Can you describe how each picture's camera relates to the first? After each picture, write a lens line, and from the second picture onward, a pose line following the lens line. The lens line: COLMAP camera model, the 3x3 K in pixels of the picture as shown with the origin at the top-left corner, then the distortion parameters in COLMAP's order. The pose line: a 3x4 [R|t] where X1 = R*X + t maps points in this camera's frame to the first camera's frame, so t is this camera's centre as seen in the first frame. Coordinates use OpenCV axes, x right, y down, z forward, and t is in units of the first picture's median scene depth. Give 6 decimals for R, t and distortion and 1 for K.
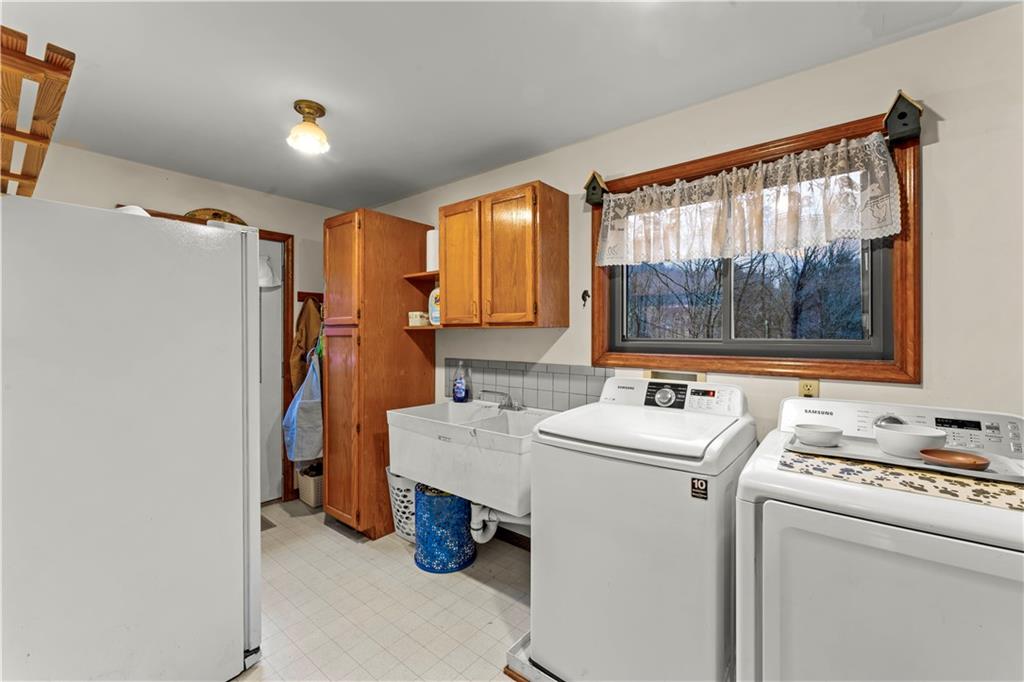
lens RADIAL K [[418.8, 0, 512.0], [0, 418.8, 341.0], [0, 0, 1]] dist [-0.000218, -0.000072]
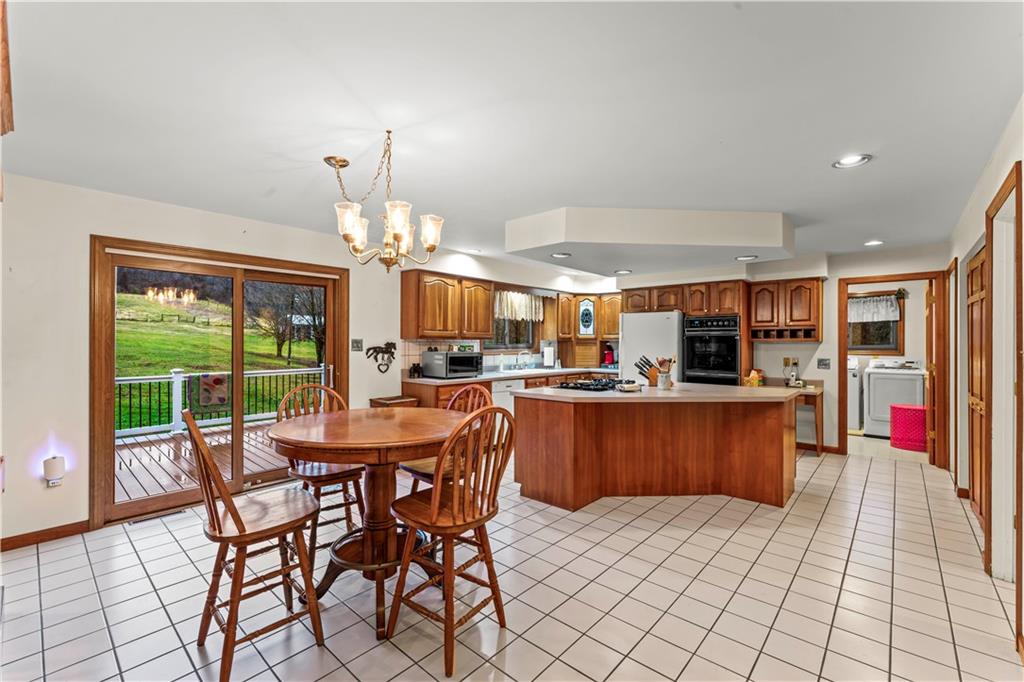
lens RADIAL K [[431.8, 0, 512.0], [0, 431.8, 341.0], [0, 0, 1]] dist [0.000496, 0.000039]
pose [[0.998354, 0.006020, -0.057039, -2.695891], [-0.007204, 0.999763, -0.020564, 0.070890], [0.056902, 0.020941, 0.998160, -3.530767]]
